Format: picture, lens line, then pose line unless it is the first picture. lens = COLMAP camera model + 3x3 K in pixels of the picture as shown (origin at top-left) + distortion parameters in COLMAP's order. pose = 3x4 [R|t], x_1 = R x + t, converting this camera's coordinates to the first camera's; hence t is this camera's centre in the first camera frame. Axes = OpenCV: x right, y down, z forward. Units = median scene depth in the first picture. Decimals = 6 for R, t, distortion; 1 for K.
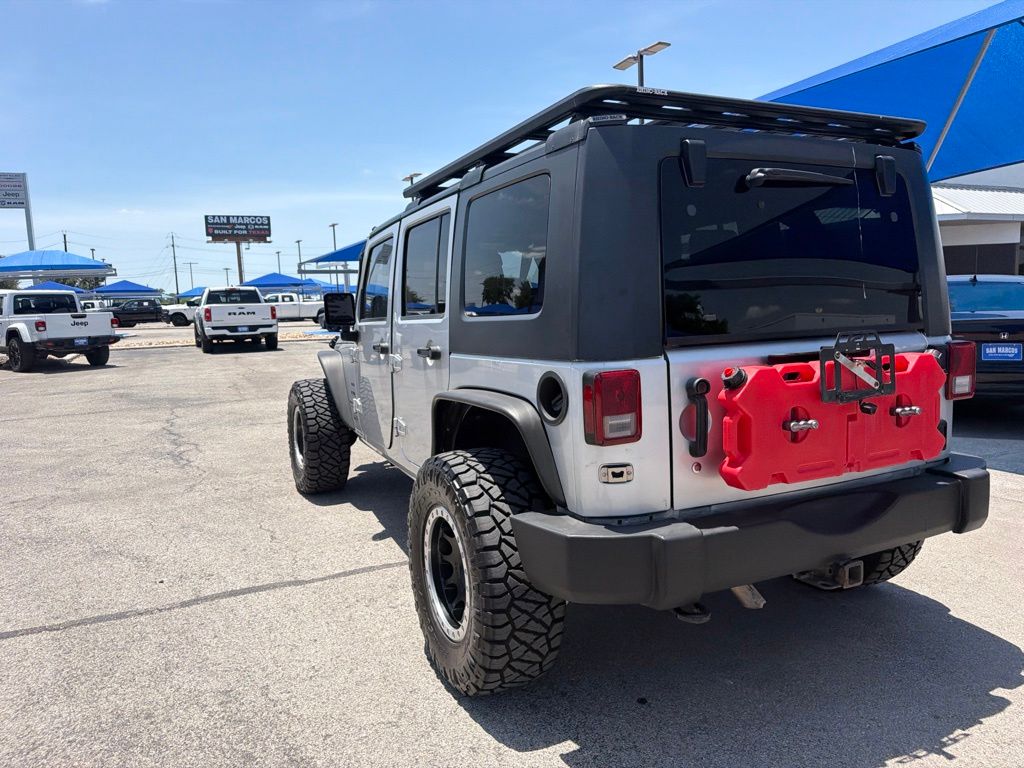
lens RADIAL K [[723.0, 0, 512.0], [0, 723.0, 384.0], [0, 0, 1]] dist [0.030421, -0.045542]
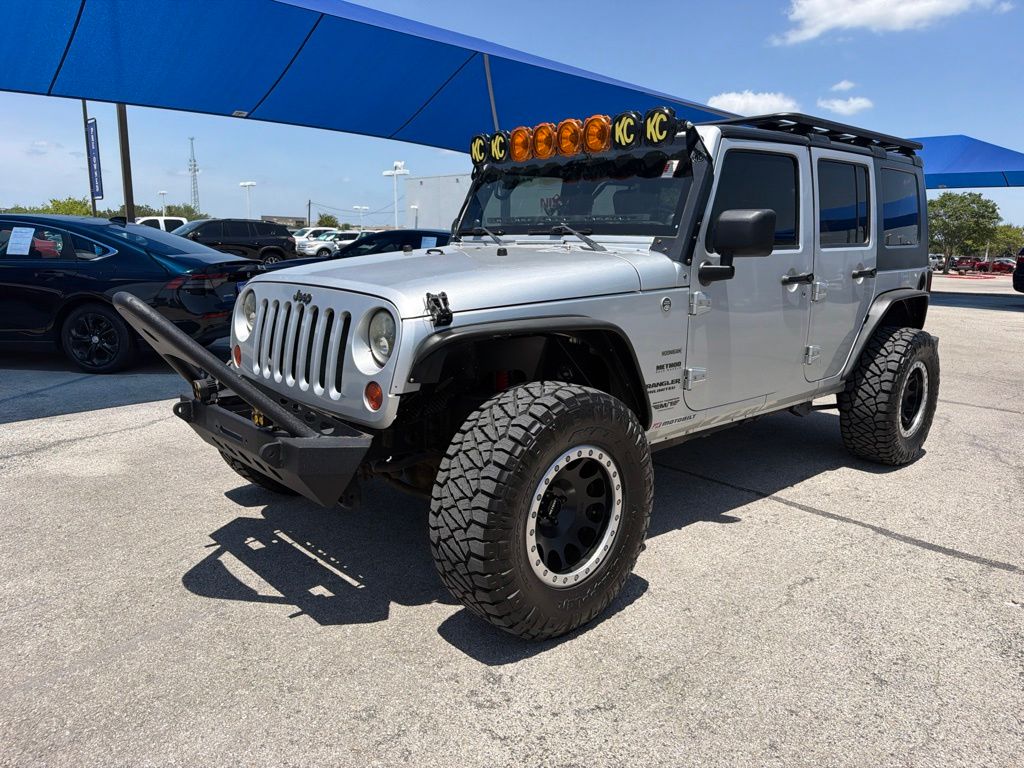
lens RADIAL K [[725.3, 0, 513.7], [0, 725.3, 389.6], [0, 0, 1]] dist [0.001376, -0.009659]
pose [[-0.293410, -0.162082, 0.942146, -1.190660], [0.103471, 0.974349, 0.199846, -0.164704], [-0.950371, 0.156122, -0.269113, 1.979975]]
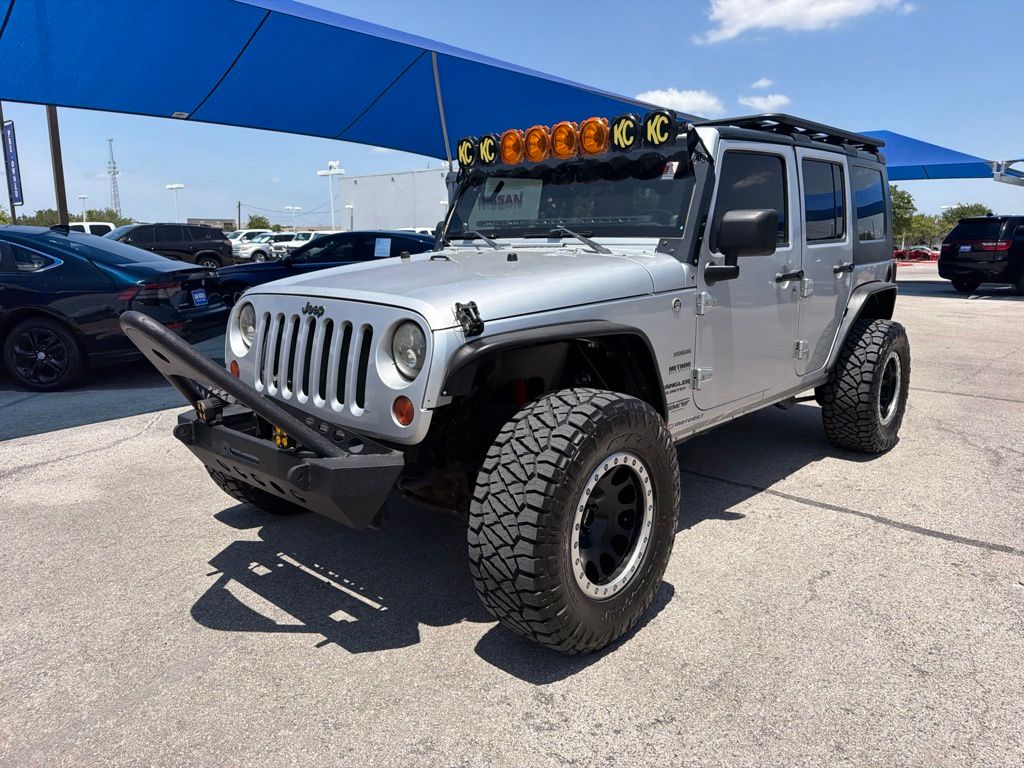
lens RADIAL K [[728.0, 0, 513.2], [0, 728.0, 375.6], [0, 0, 1]] dist [-0.003217, -0.007110]
pose [[-0.376101, -0.135311, 0.916646, -1.142435], [0.123063, 0.973221, 0.194155, -0.184931], [-0.918370, 0.185827, -0.349378, 2.063135]]
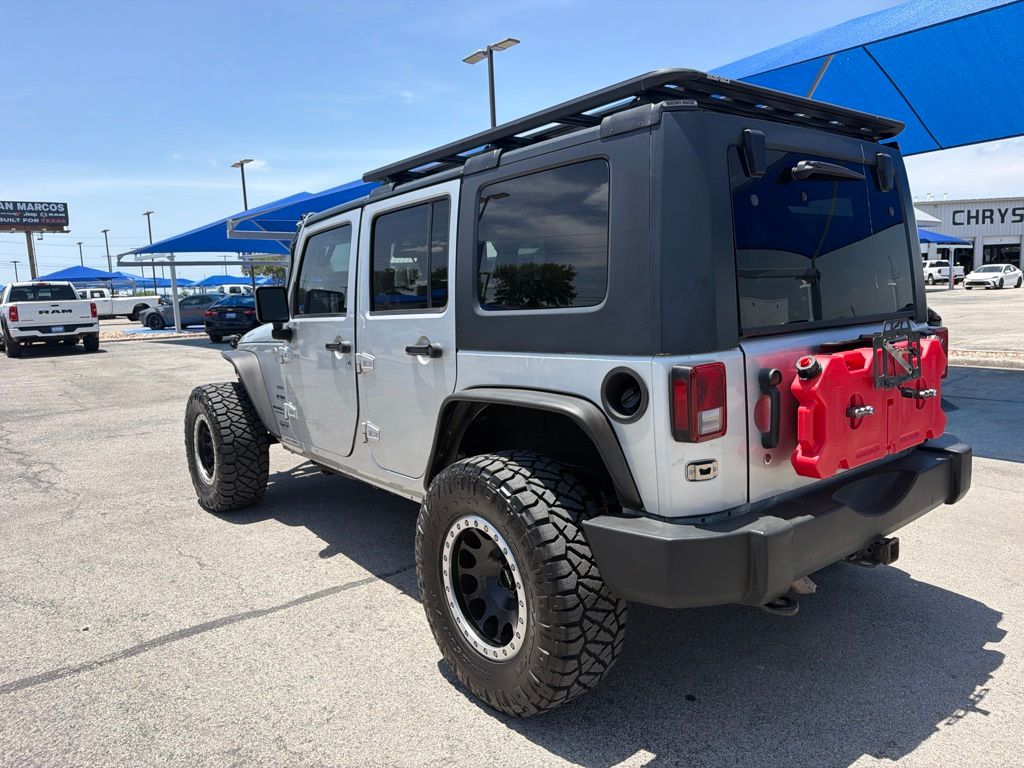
lens RADIAL K [[728.0, 0, 513.2], [0, 728.0, 375.6], [0, 0, 1]] dist [-0.003217, -0.007110]
pose [[0.973629, -0.033724, 0.225629, -0.214085], [0.034282, 0.999411, 0.001445, -0.008604], [-0.225545, 0.006328, 0.974212, 0.073169]]
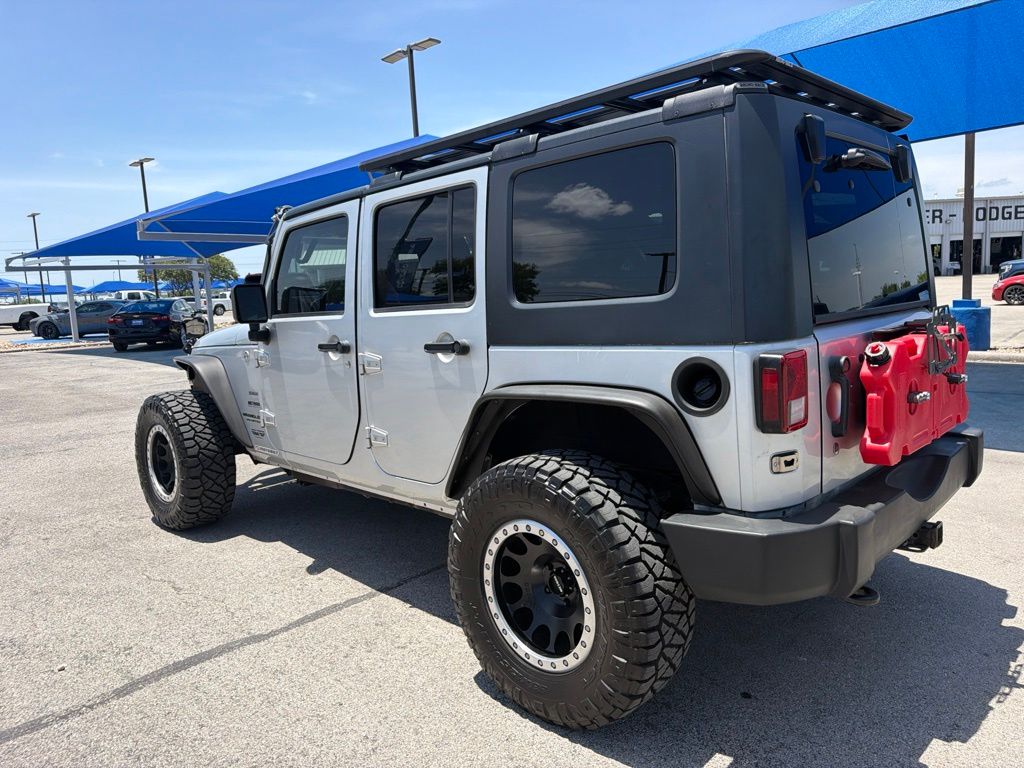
lens RADIAL K [[728.0, 0, 513.2], [0, 728.0, 375.6], [0, 0, 1]] dist [-0.003217, -0.007110]
pose [[0.938244, -0.055140, 0.341552, -0.340306], [0.057823, 0.998324, 0.002328, -0.007245], [-0.341108, 0.017565, 0.939860, 0.153737]]
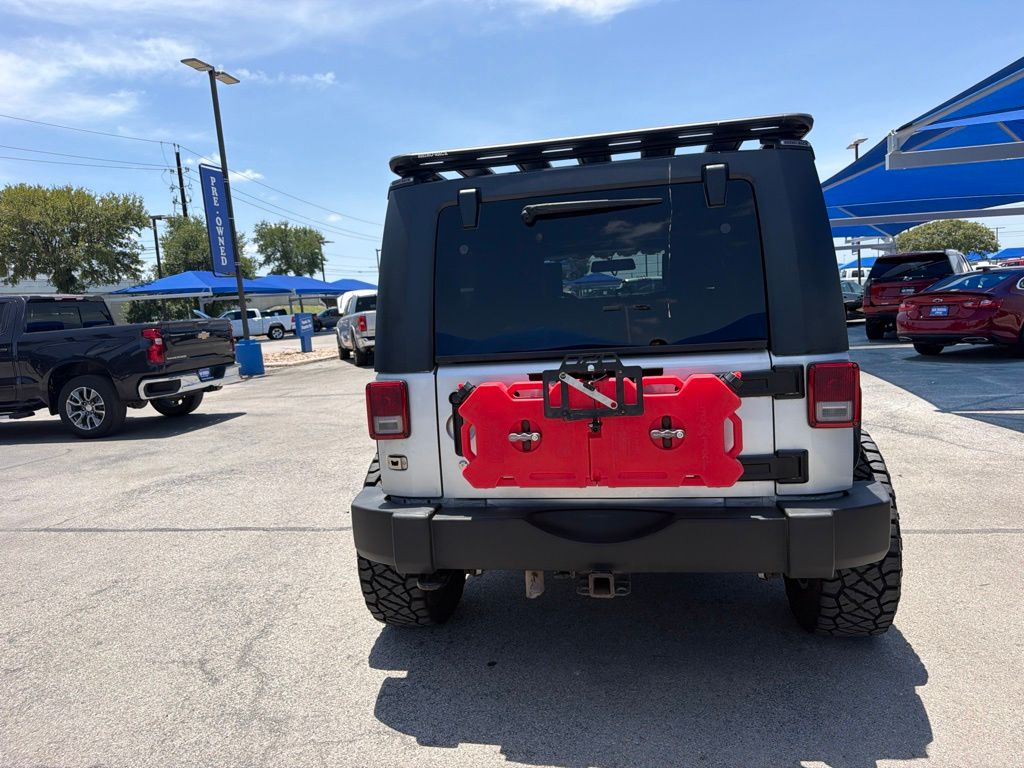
lens RADIAL K [[722.0, 0, 512.1], [0, 722.0, 372.1], [0, 0, 1]] dist [0.065849, -0.091125]
pose [[0.807879, 0.036256, -0.588232, 0.710010], [-0.030980, 0.999339, 0.019046, -0.043871], [0.588533, 0.002836, 0.808468, 0.060131]]
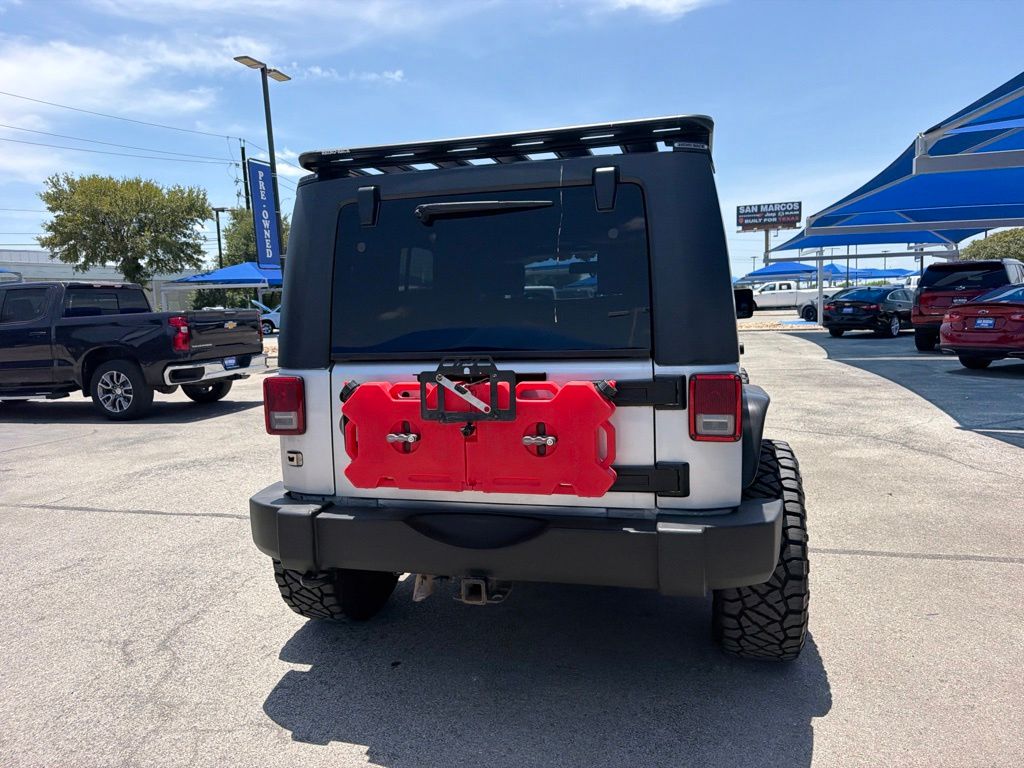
lens RADIAL K [[723.0, 0, 510.7], [0, 723.0, 370.8], [0, 0, 1]] dist [0.050101, -0.062252]
pose [[0.757456, 0.064566, -0.649686, 0.847358], [-0.064538, 0.997629, 0.023902, -0.057019], [0.649688, 0.023825, 0.759827, 0.181963]]
